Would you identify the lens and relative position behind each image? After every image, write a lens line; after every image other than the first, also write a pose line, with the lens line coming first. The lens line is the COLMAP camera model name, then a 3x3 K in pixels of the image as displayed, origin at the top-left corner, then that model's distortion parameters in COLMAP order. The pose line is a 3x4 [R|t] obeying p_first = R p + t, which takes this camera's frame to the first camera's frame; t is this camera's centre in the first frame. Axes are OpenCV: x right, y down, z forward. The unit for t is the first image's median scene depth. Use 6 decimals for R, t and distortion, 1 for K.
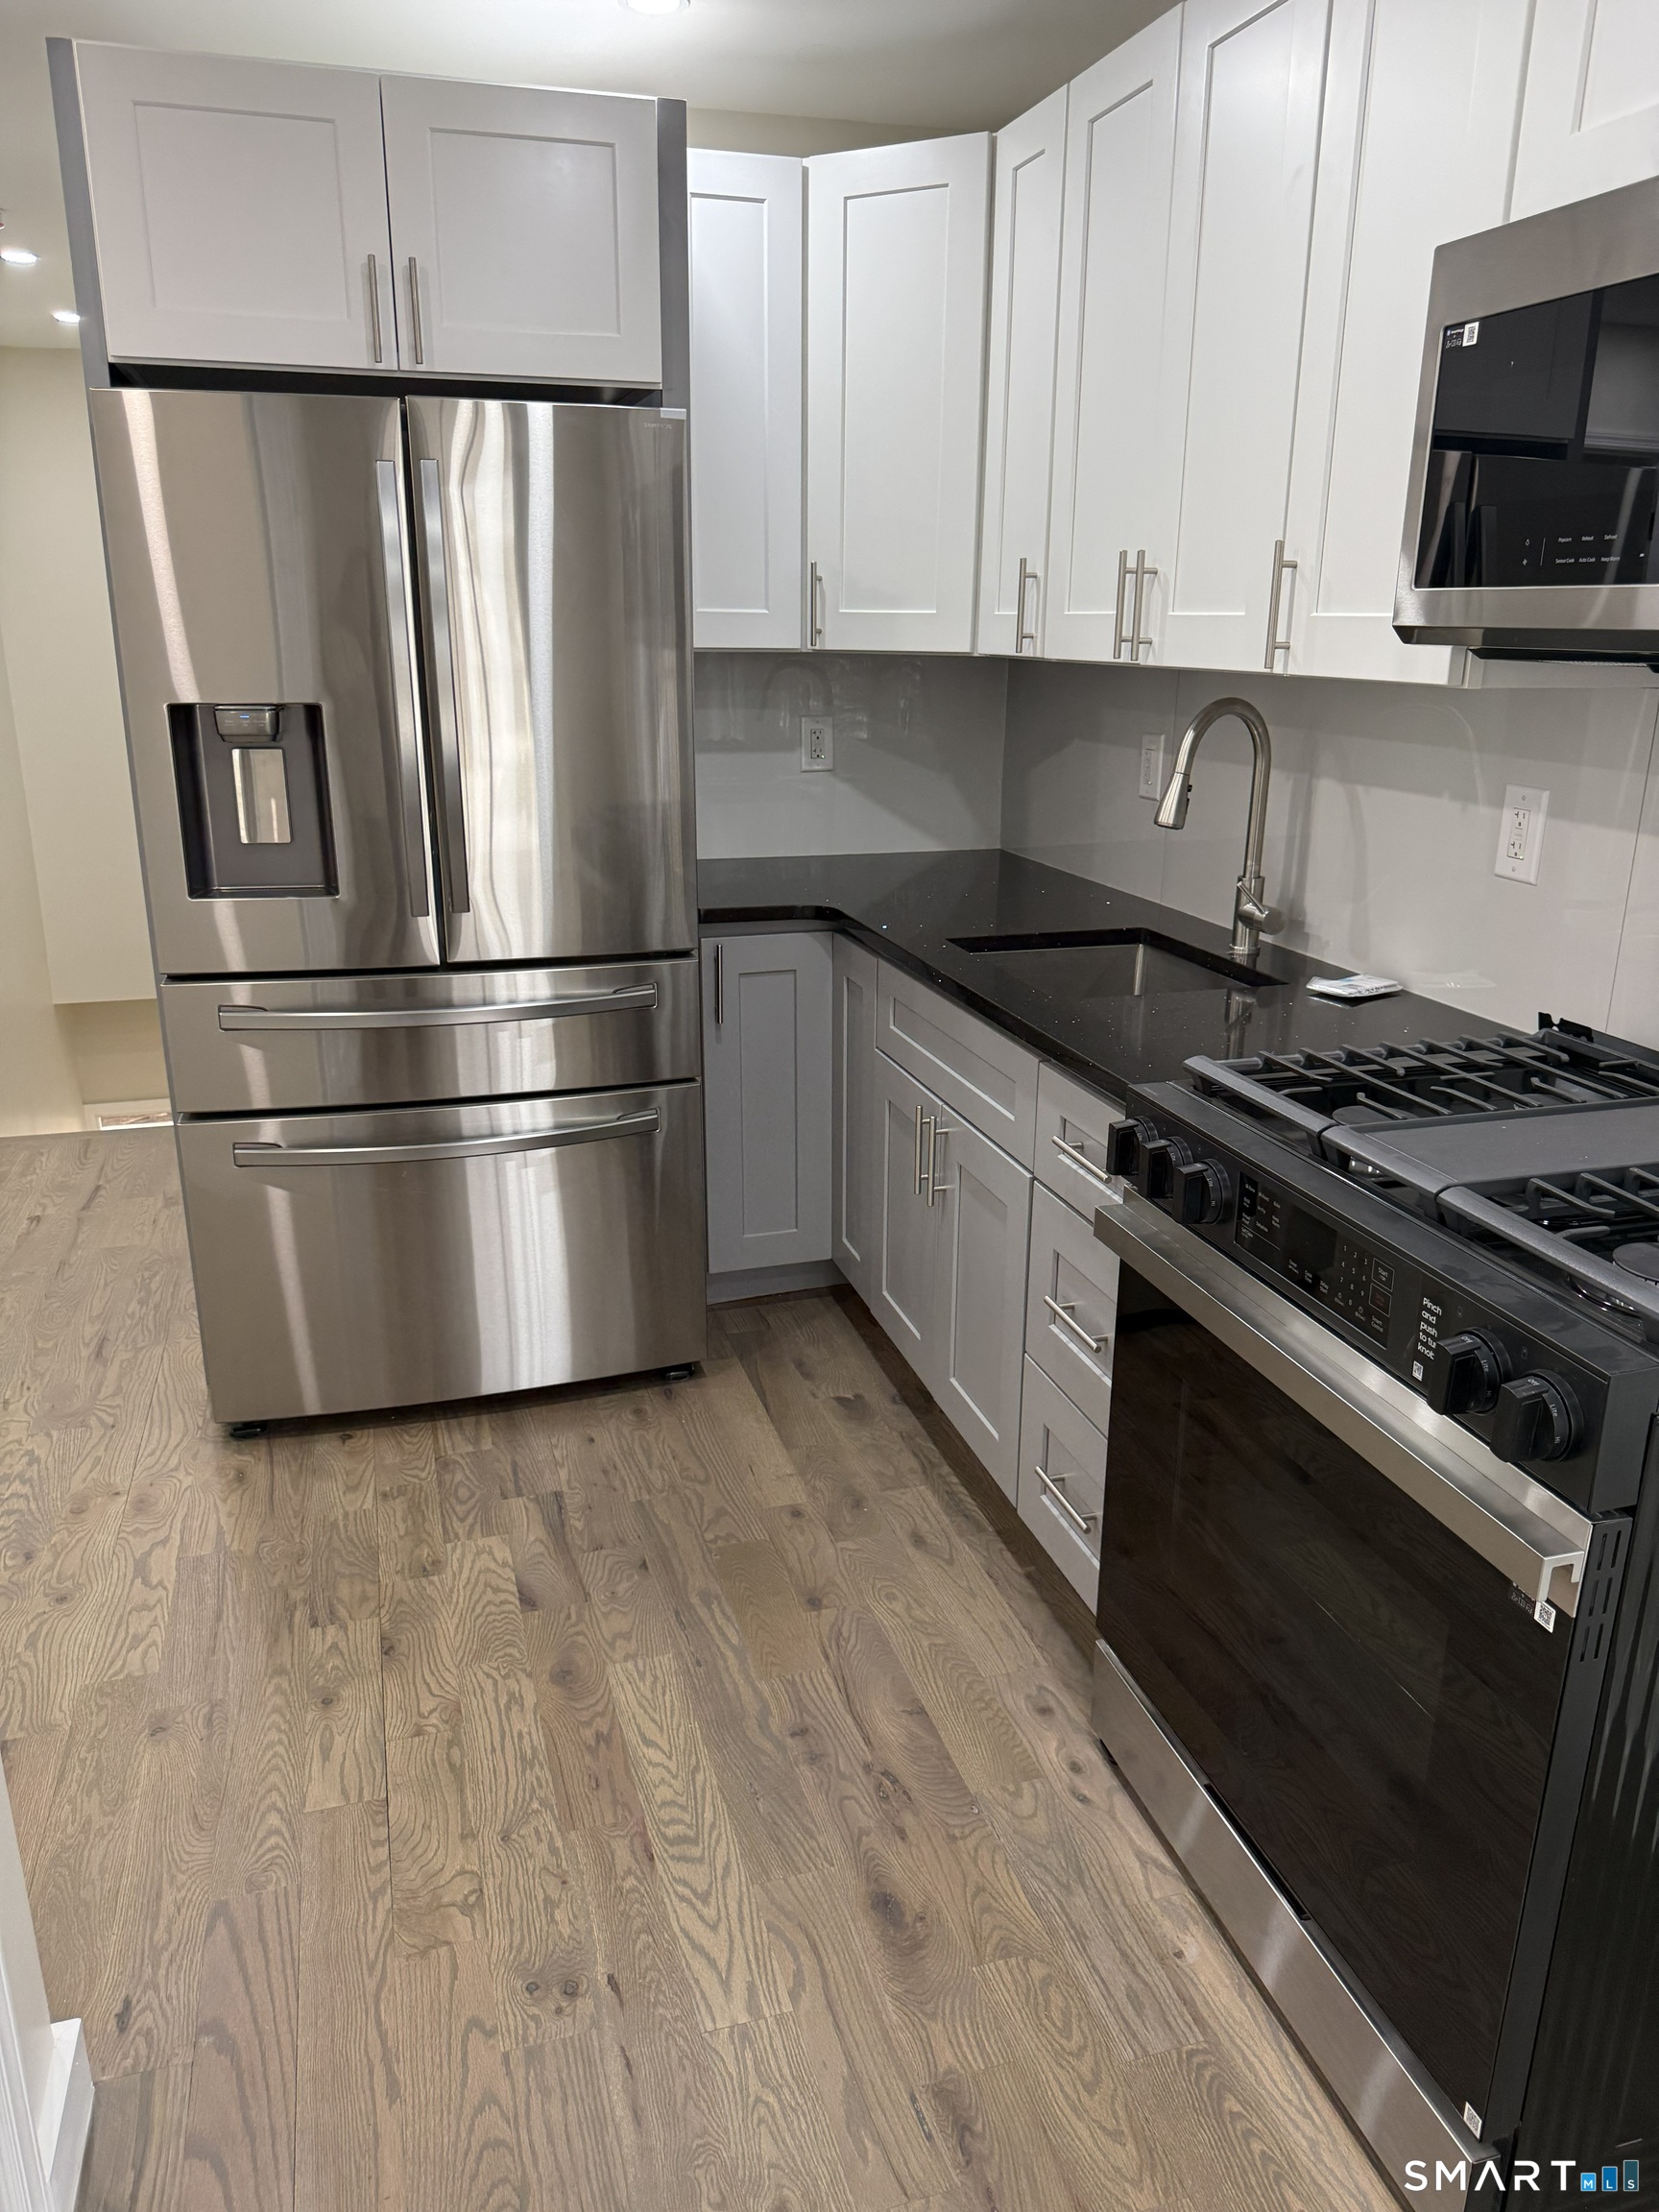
lens RADIAL K [[1537.6, 0, 829.5], [0, 1537.6, 1106.0], [0, 0, 1]] dist [0.001495, -0.001621]
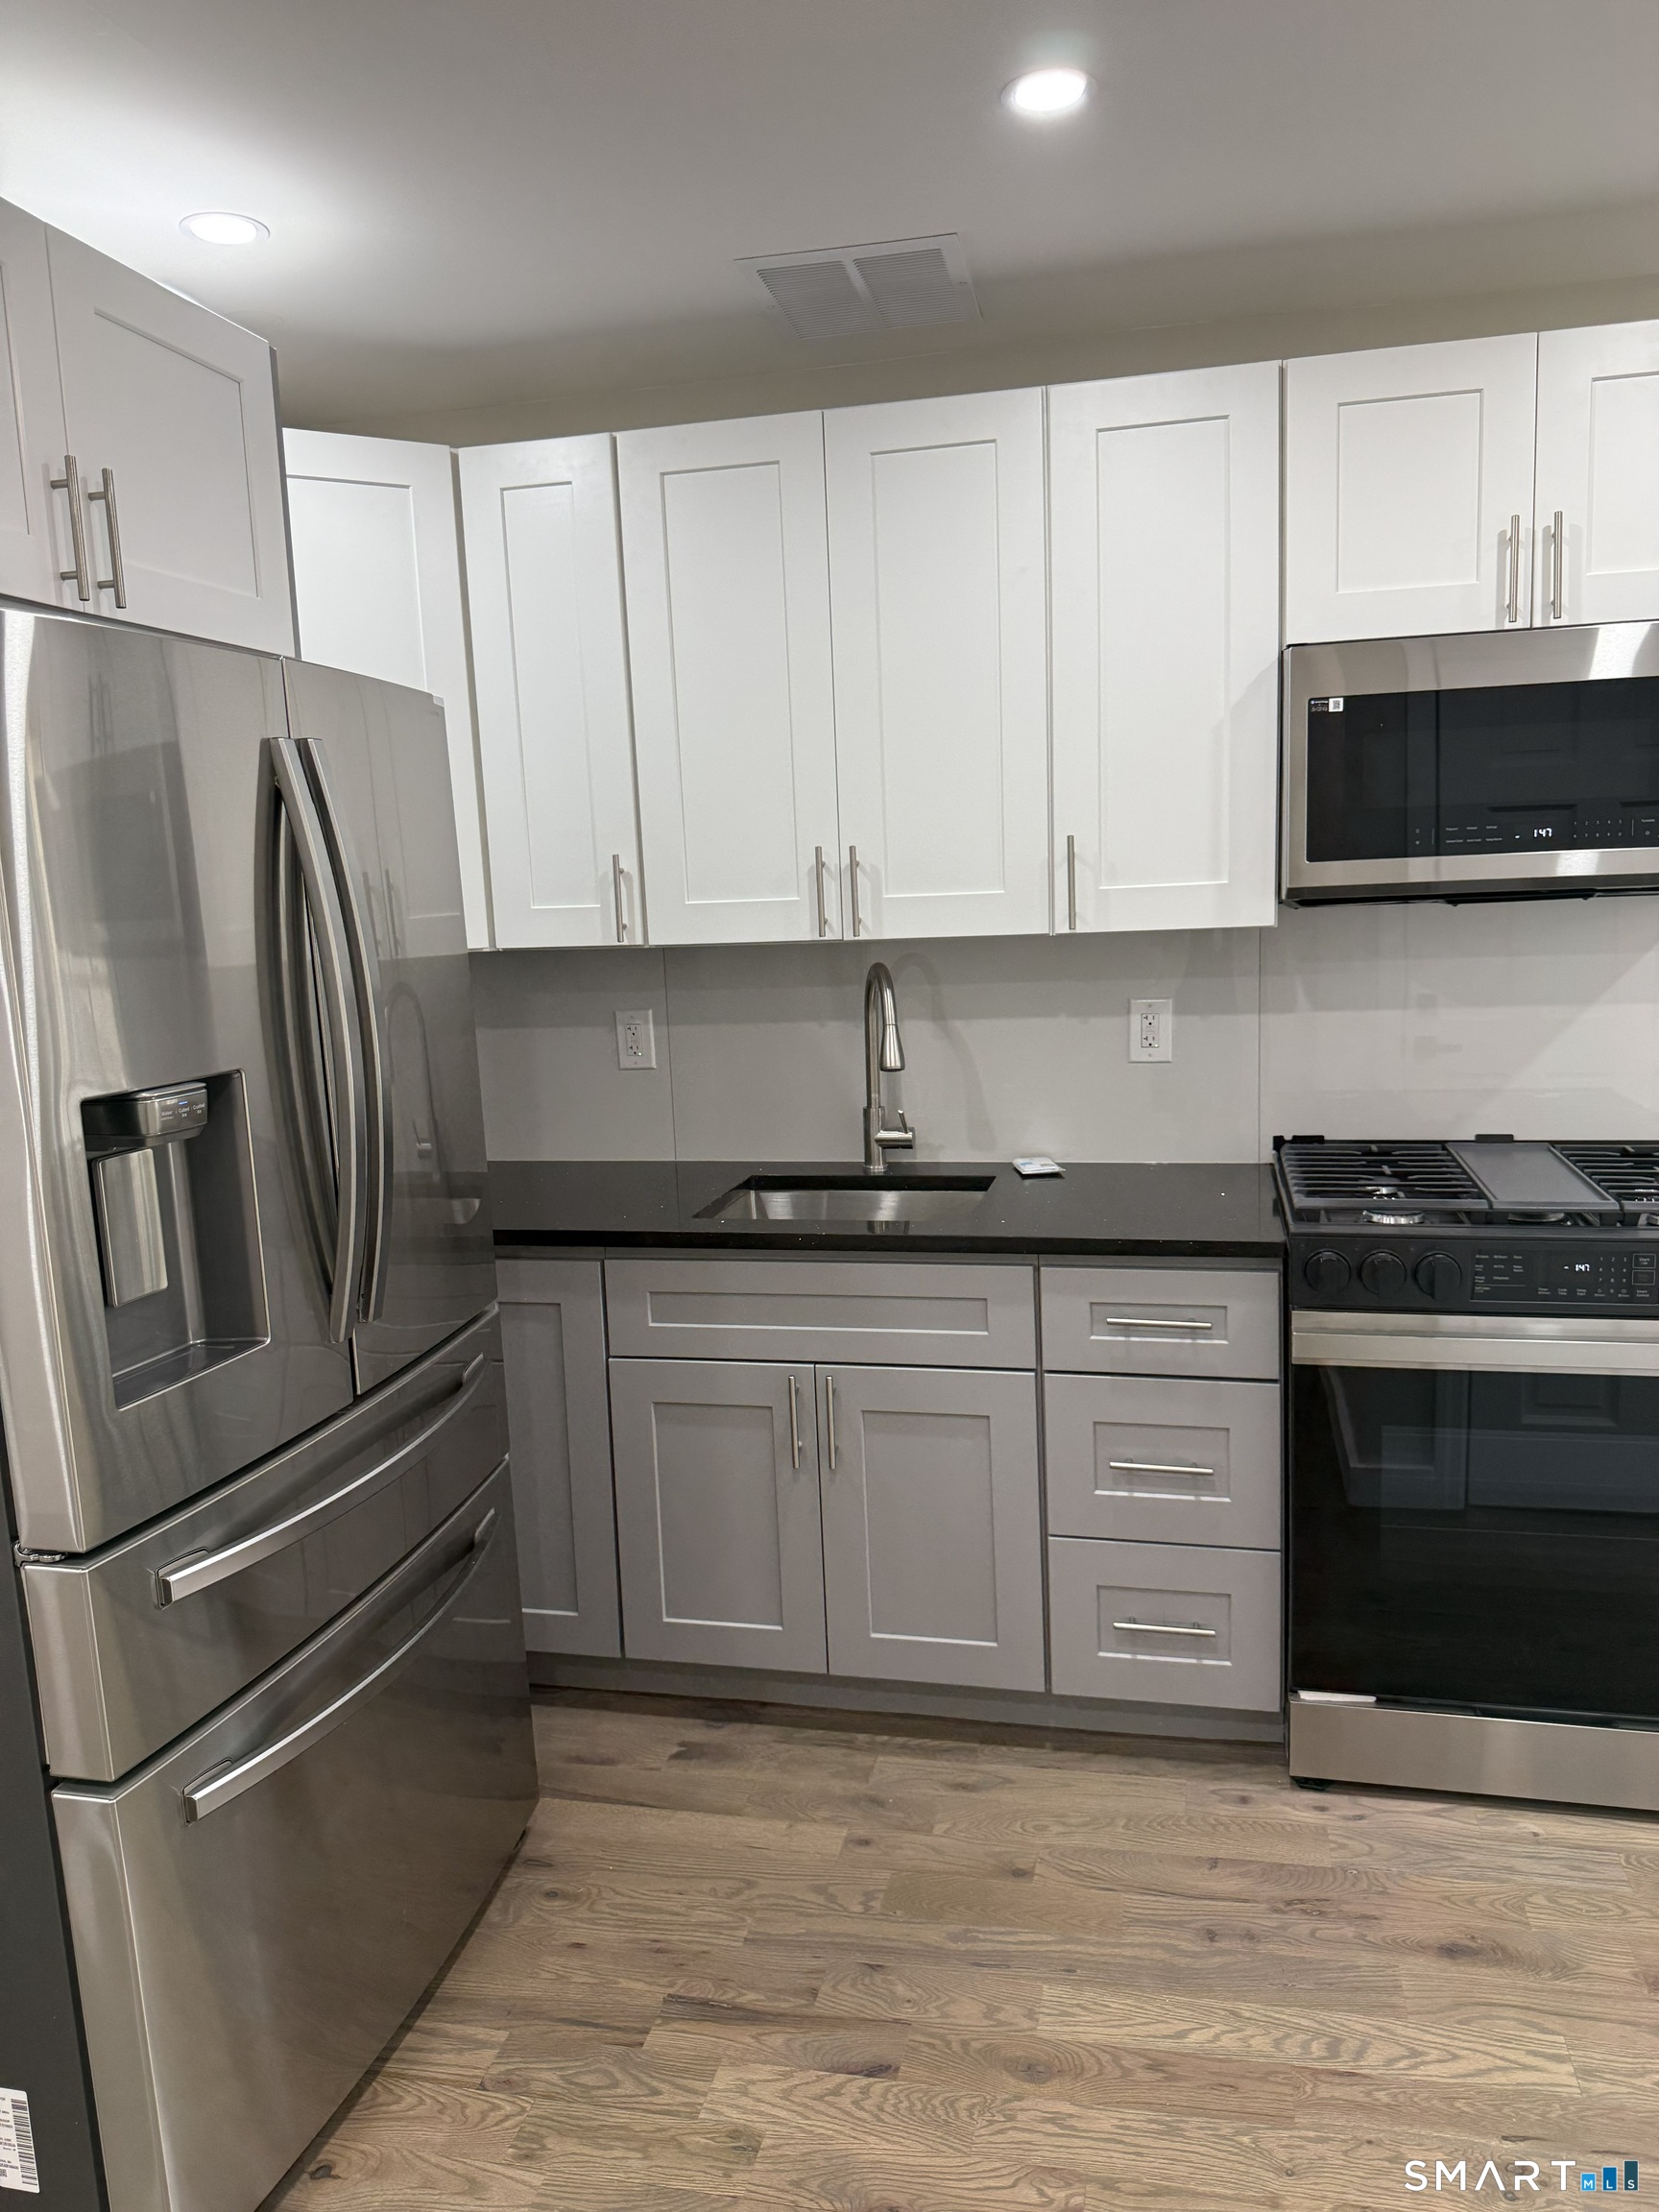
lens RADIAL K [[1568.9, 0, 830.0], [0, 1568.9, 1138.0], [0, 0, 1]] dist [0.014393, 0.003201]
pose [[0.505053, -0.174500, 0.845264, -0.969407], [0.307889, 0.951341, 0.012432, -0.199077], [-0.806304, 0.253968, 0.534204, 0.512428]]
